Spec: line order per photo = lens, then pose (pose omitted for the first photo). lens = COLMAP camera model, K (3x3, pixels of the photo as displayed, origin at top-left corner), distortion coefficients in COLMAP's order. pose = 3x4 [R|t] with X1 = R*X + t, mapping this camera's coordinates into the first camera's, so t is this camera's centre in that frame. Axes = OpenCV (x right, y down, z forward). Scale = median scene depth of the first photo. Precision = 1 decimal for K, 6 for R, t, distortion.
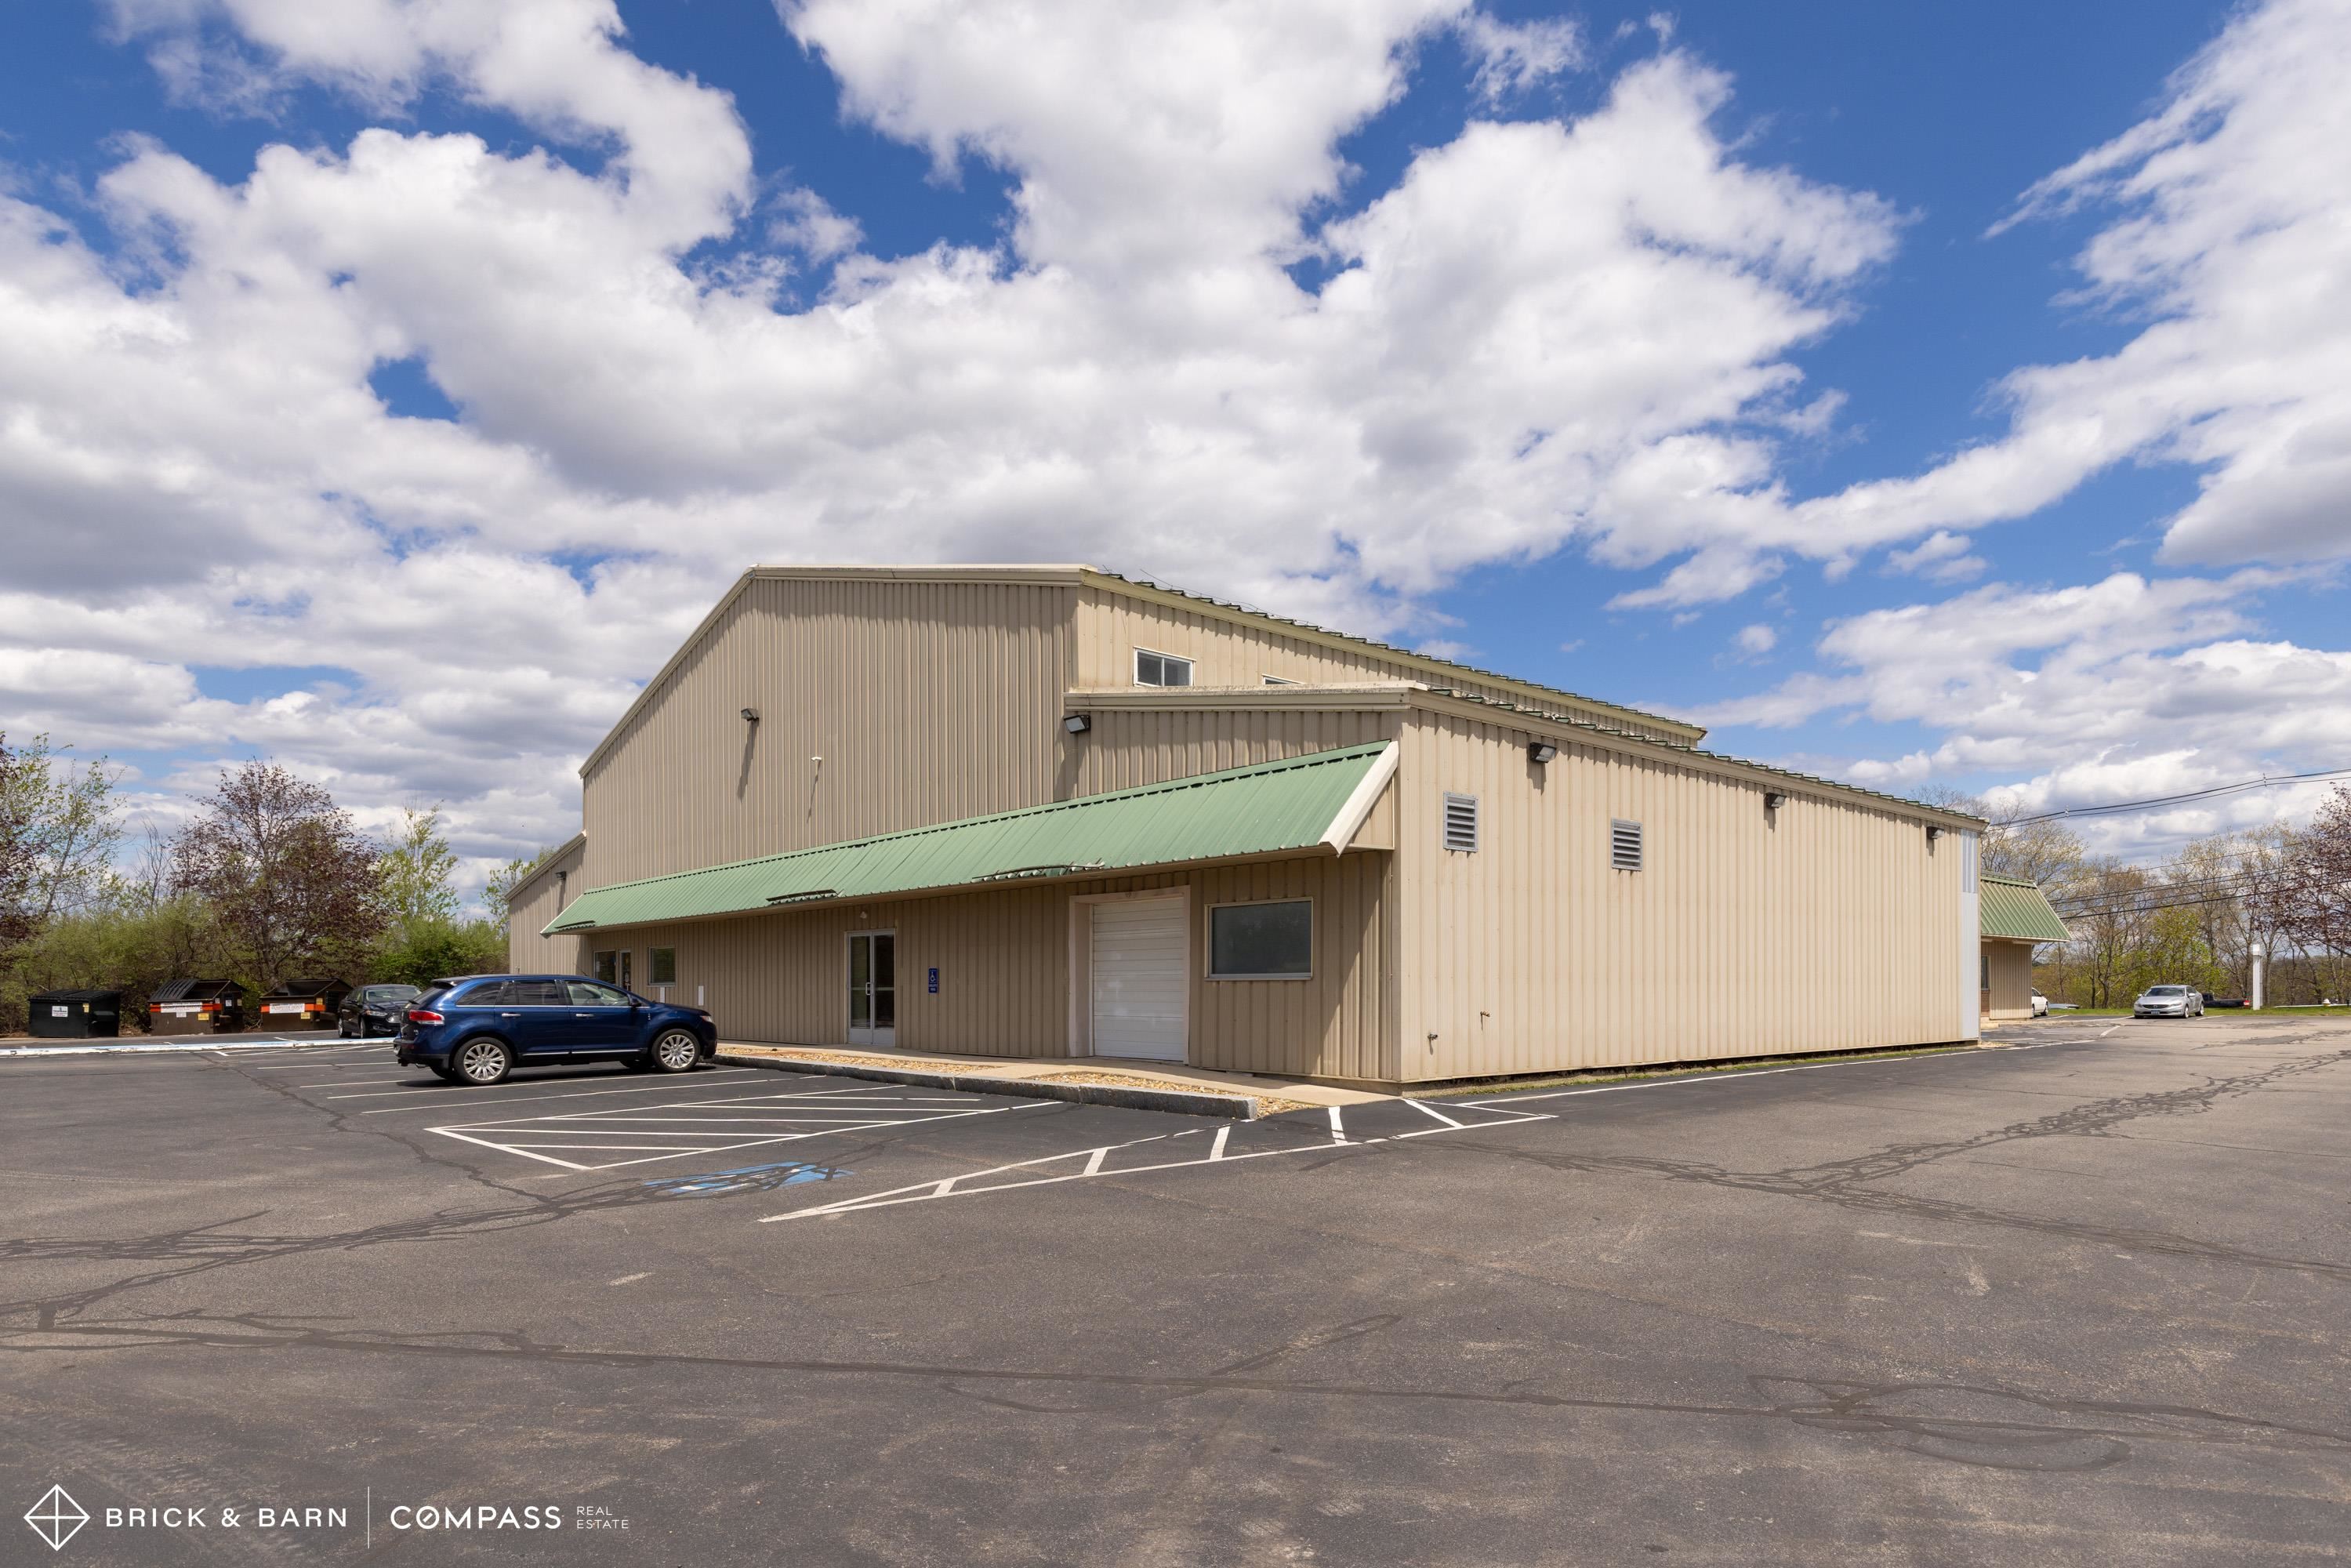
lens RADIAL K [[1344.6, 0, 1176.6], [0, 1344.6, 927.9], [0, 0, 1]] dist [0.040909, -0.001695]
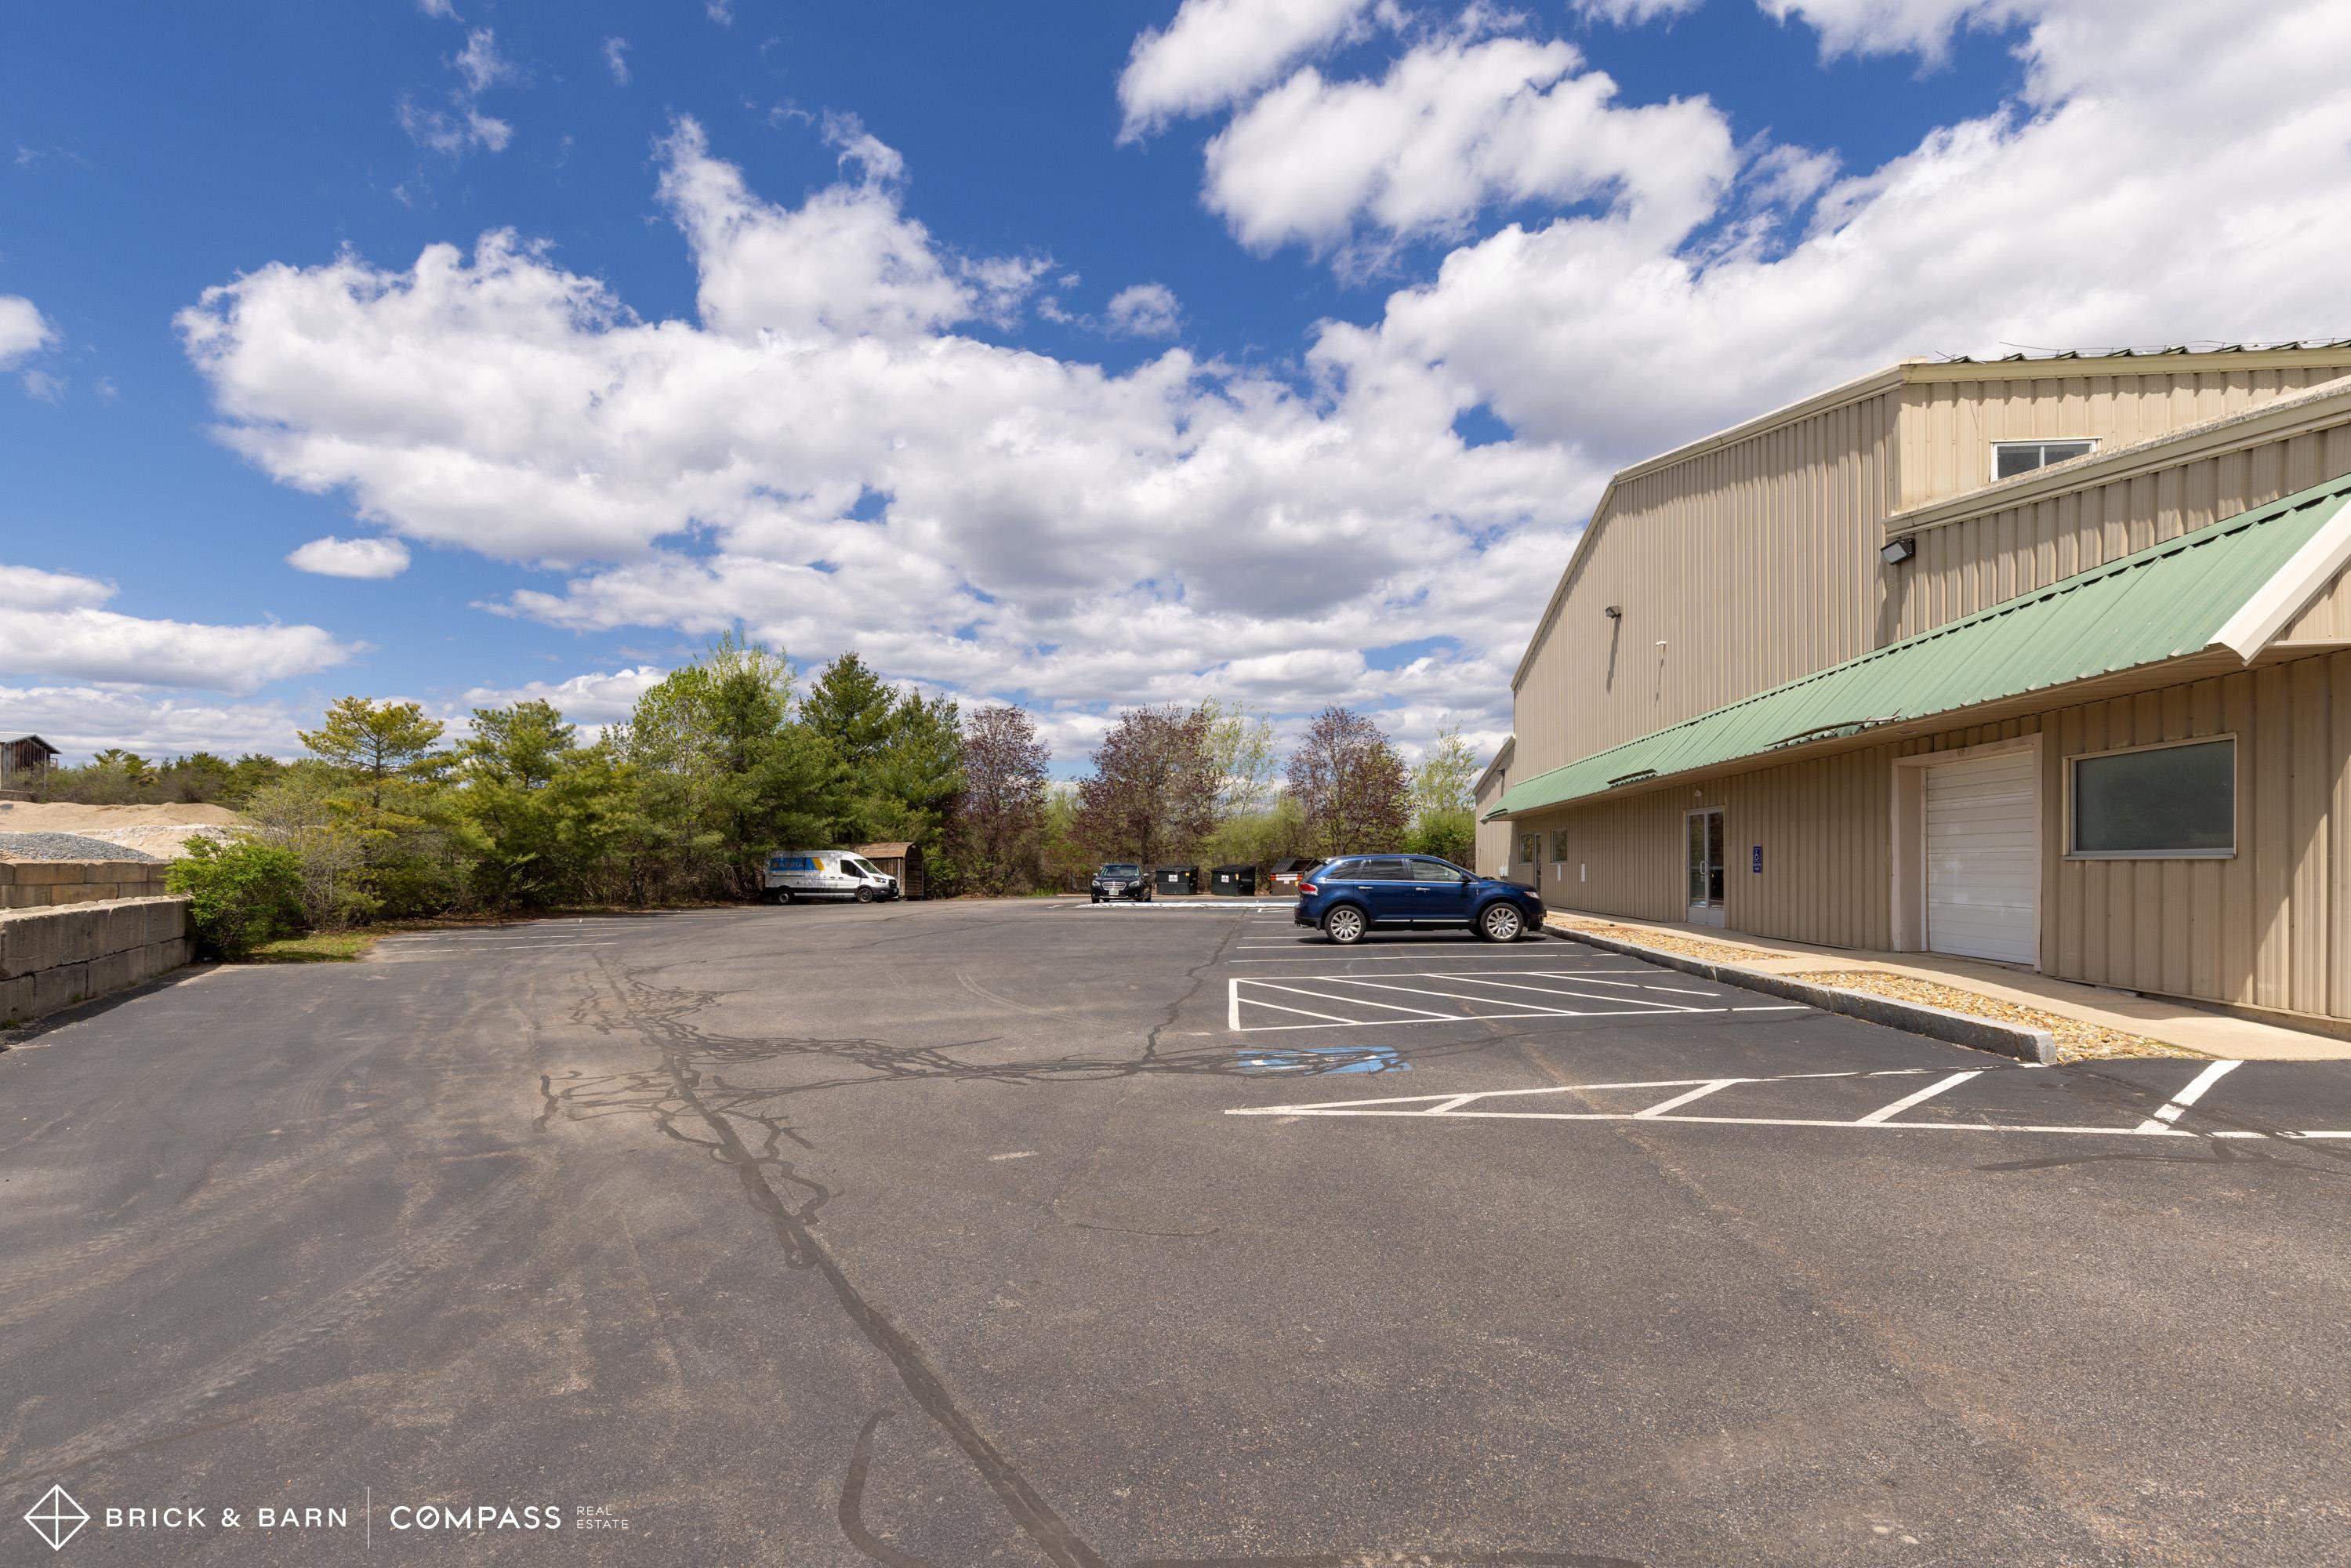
lens RADIAL K [[1110.6, 0, 1175.5], [0, 1110.6, 784.0], [0, 0, 1]] dist [0.015978, -0.000006]
pose [[0.698122, -0.049300, -0.714280, 0.053572], [0.028516, 0.998750, -0.041064, 0.004478], [0.715411, 0.008299, 0.698655, 0.099775]]
